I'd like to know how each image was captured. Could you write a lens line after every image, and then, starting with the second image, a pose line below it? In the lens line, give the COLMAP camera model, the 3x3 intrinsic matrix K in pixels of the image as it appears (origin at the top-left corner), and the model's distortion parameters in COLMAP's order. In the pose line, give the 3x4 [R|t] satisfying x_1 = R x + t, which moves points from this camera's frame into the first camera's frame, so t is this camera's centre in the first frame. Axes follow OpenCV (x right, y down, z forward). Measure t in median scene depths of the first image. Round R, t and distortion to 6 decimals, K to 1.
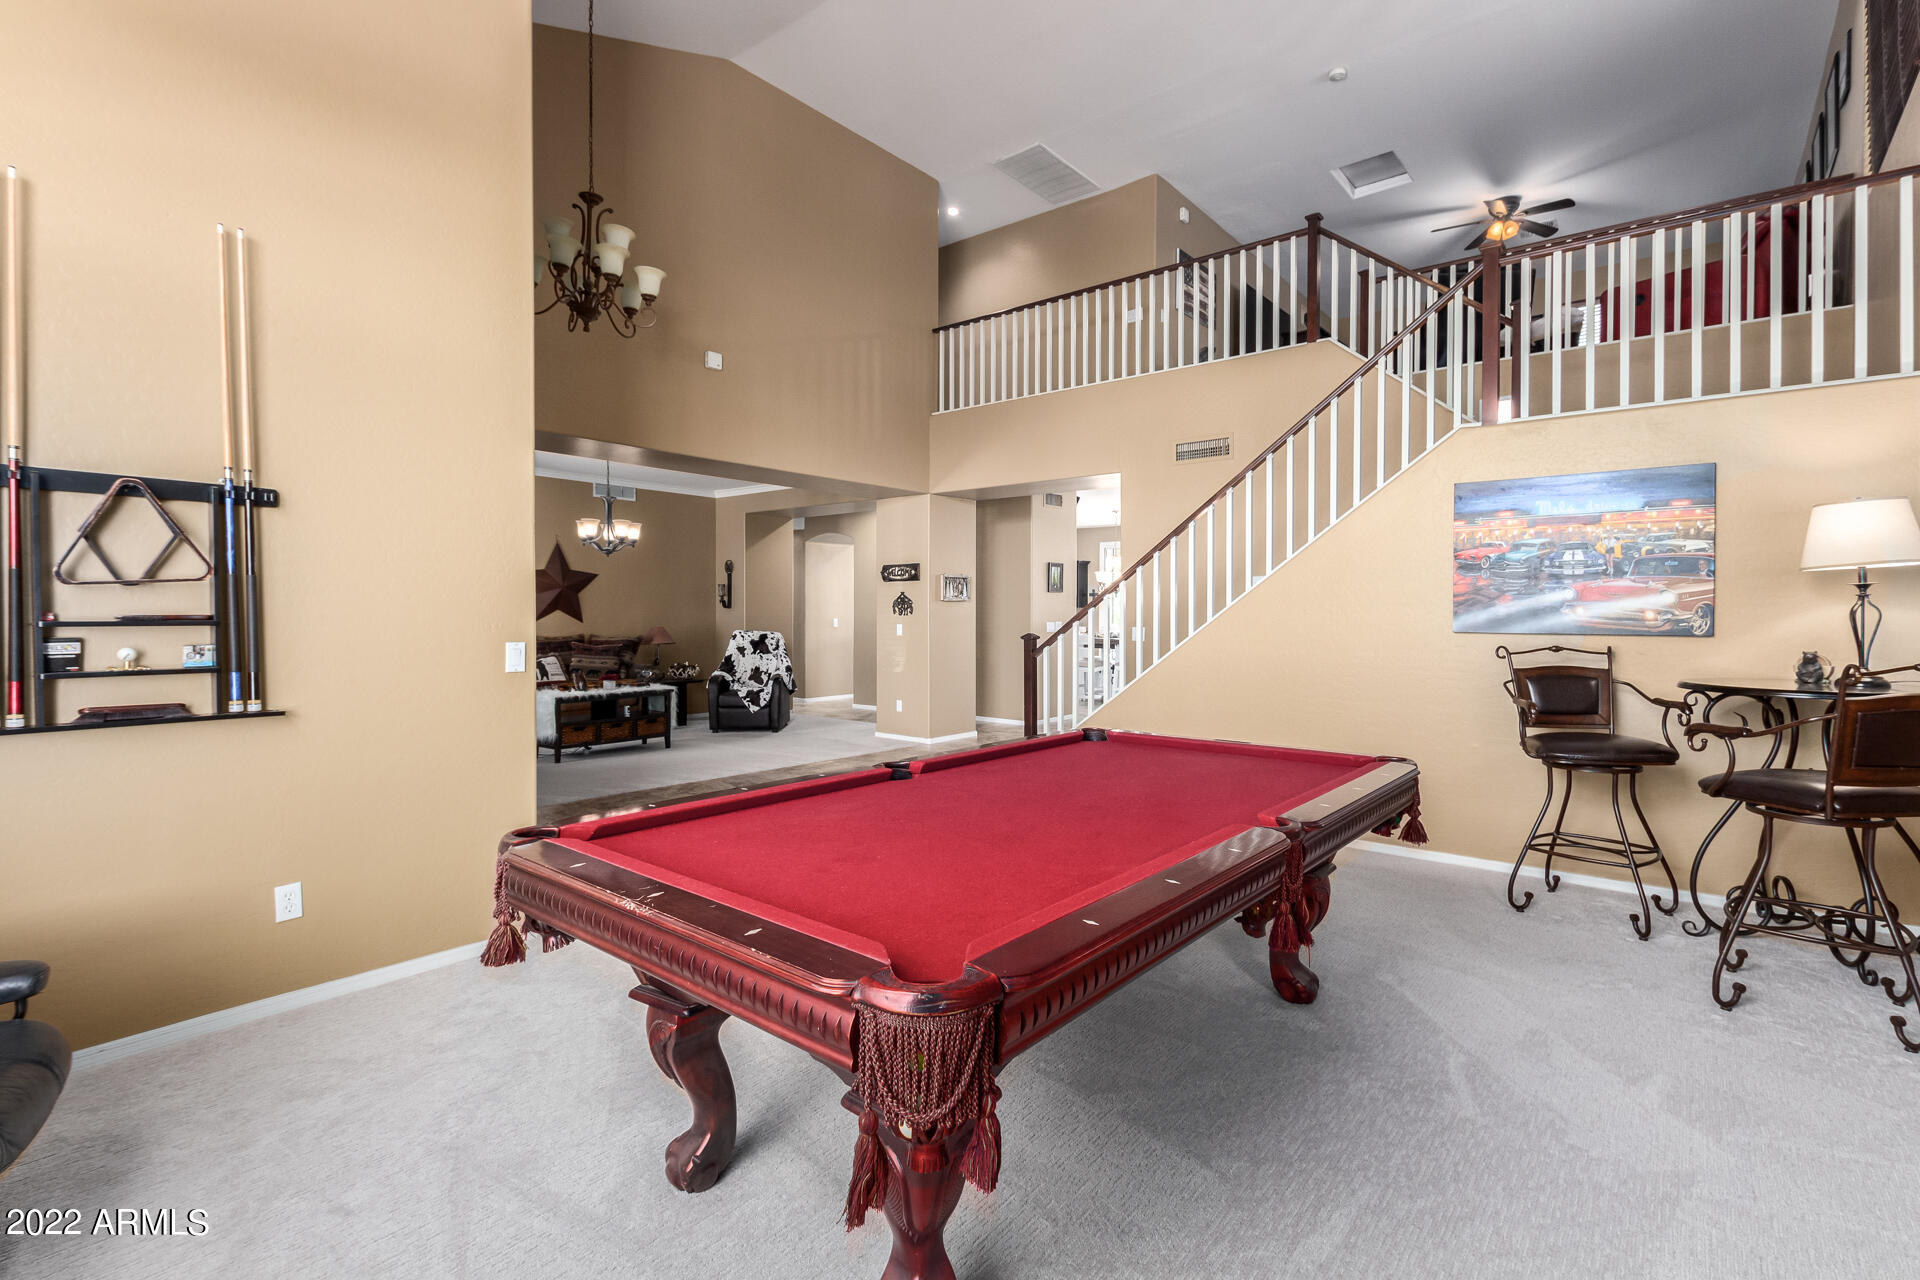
lens RADIAL K [[882.2, 0, 953.8], [0, 882.2, 620.0], [0, 0, 1]] dist [0.004728, 0.000057]
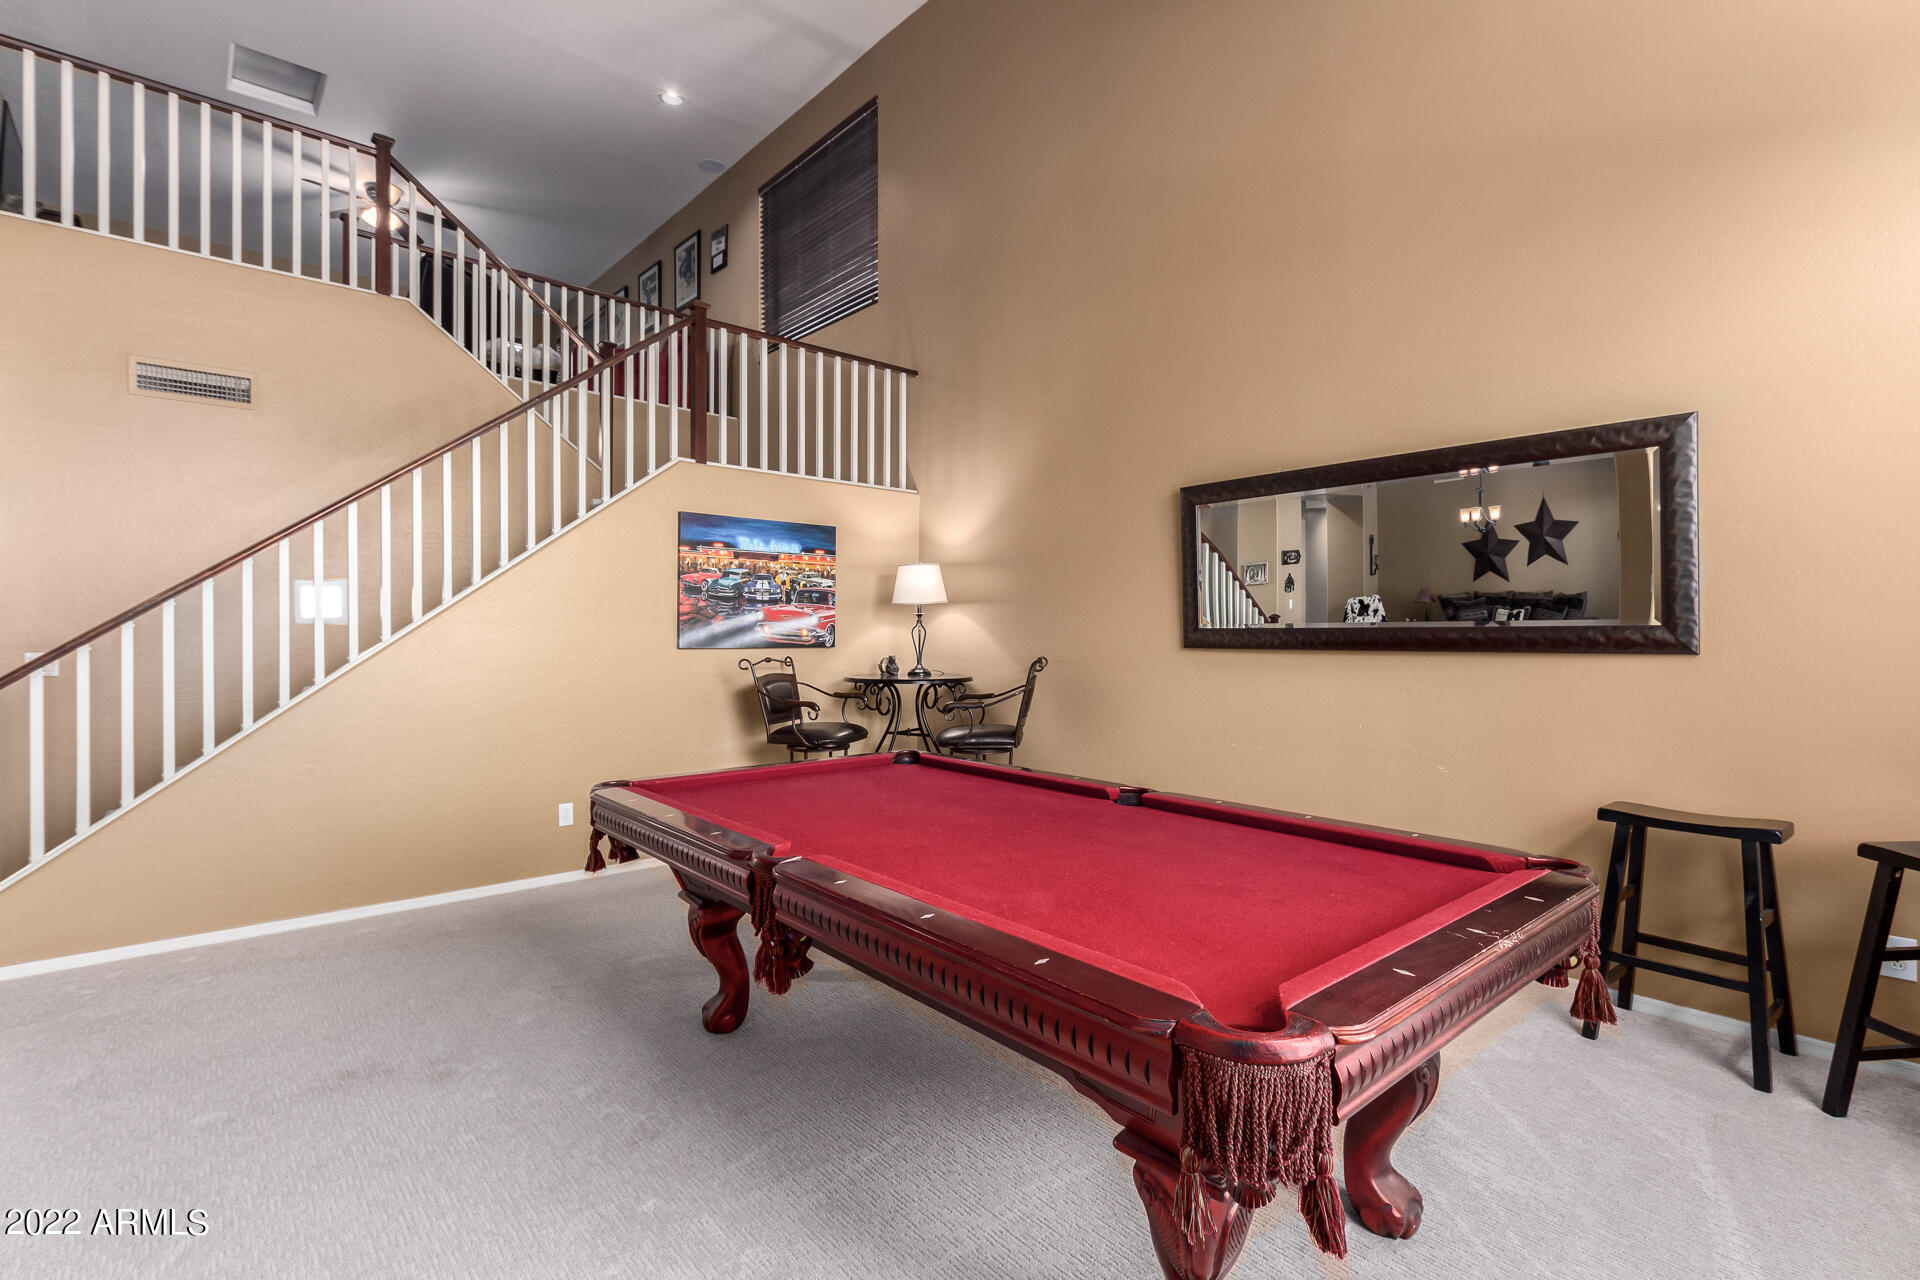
lens RADIAL K [[882.2, 0, 1002.7], [0, 882.2, 642.2], [0, 0, 1]] dist [0.004728, 0.000057]
pose [[0.143029, -0.012177, 0.989644, -0.491841], [0.004123, 0.999923, 0.011708, -0.005154], [-0.989710, 0.002405, 0.143068, 0.497981]]
